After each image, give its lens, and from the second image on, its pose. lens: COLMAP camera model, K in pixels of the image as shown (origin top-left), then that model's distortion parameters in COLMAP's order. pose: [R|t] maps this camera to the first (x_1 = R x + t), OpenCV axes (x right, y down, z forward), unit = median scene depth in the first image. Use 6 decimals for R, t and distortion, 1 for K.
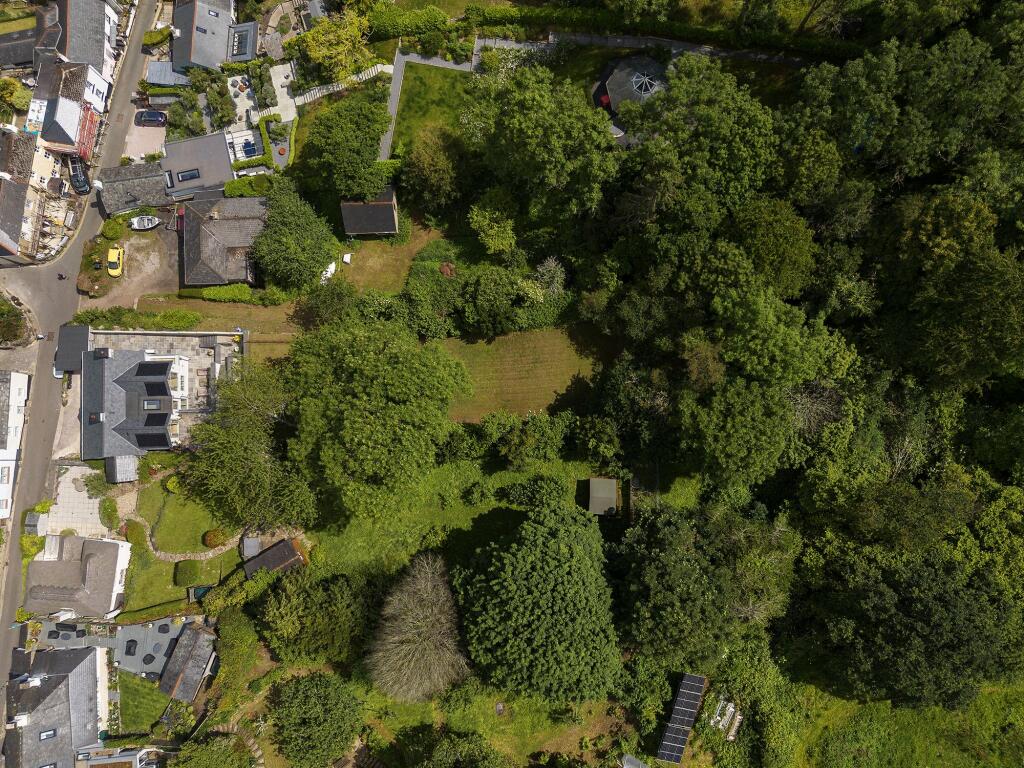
lens RADIAL K [[735.1, 0, 512.0], [0, 735.1, 384.0], [0, 0, 1]] dist [0.026916, -0.001308]
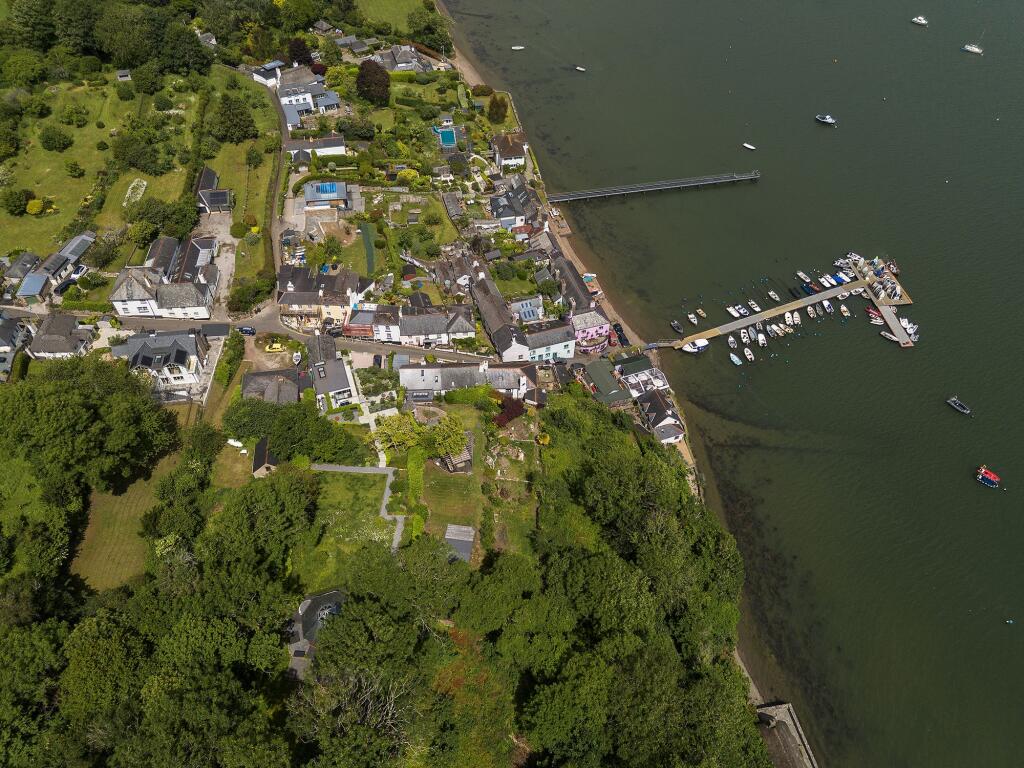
lens RADIAL K [[735.1, 0, 512.0], [0, 735.1, 384.0], [0, 0, 1]] dist [0.026916, -0.001308]
pose [[0.100587, 0.733147, -0.672591, 0.672552], [-0.993099, 0.114955, -0.023215, -0.651029], [0.060298, 0.670284, 0.739651, -0.105290]]
